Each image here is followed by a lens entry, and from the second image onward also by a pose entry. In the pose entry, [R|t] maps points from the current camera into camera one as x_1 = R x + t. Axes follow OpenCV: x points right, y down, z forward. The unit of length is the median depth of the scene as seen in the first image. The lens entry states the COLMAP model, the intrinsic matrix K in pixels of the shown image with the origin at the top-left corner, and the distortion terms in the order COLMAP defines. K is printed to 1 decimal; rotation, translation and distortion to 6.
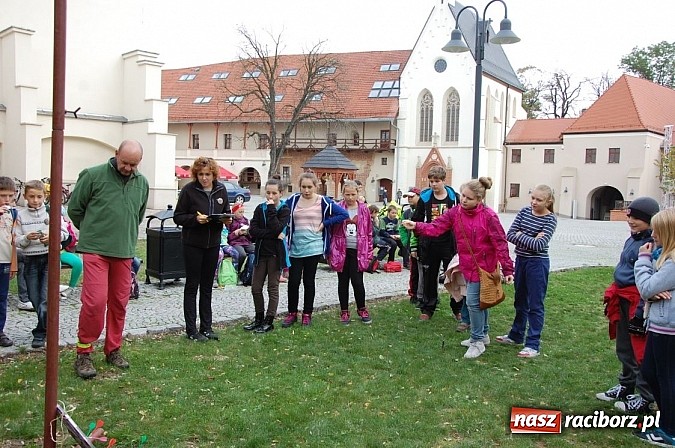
lens RADIAL K [[607.8, 0, 337.5], [0, 607.8, 224.0], [0, 0, 1]] dist [-0.114832, 0.217926]
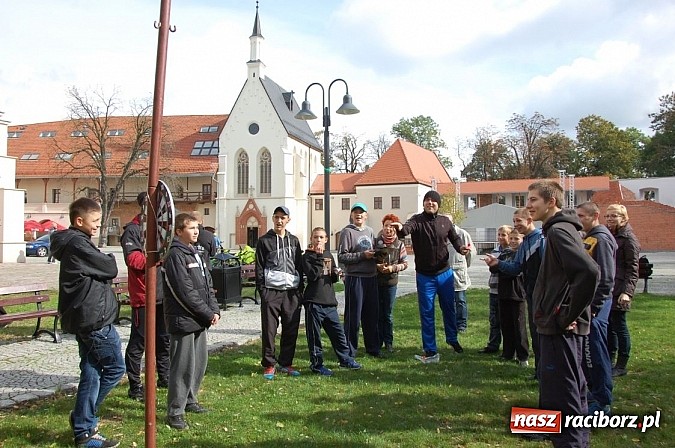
lens RADIAL K [[534.7, 0, 337.5], [0, 534.7, 224.0], [0, 0, 1]] dist [-0.146589, 0.108715]
pose [[0.943022, -0.027807, 0.331567, -0.021378], [0.053831, 0.996124, -0.069561, 0.001298], [-0.328348, 0.083446, 0.940864, -0.004722]]
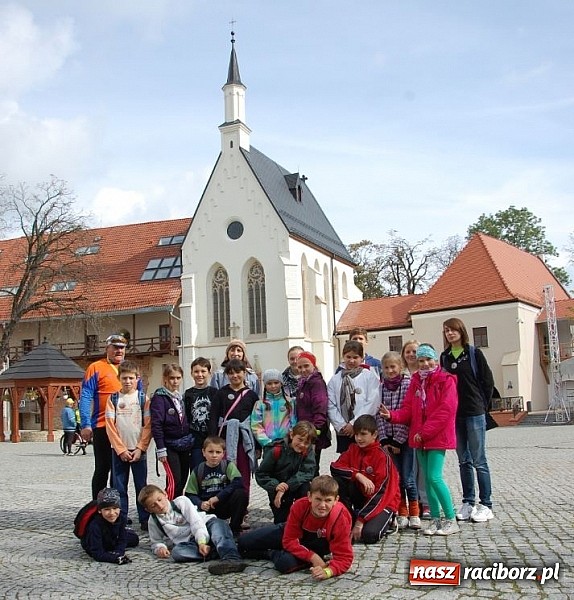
lens RADIAL K [[681.5, 0, 289.8], [0, 681.5, 337.0], [0, 0, 1]] dist [-0.138748, 0.030772]
pose [[0.983694, -0.059013, 0.169890, 0.087941], [0.086435, 0.983514, -0.158837, -0.004178], [-0.157716, 0.170932, 0.972578, 0.221506]]
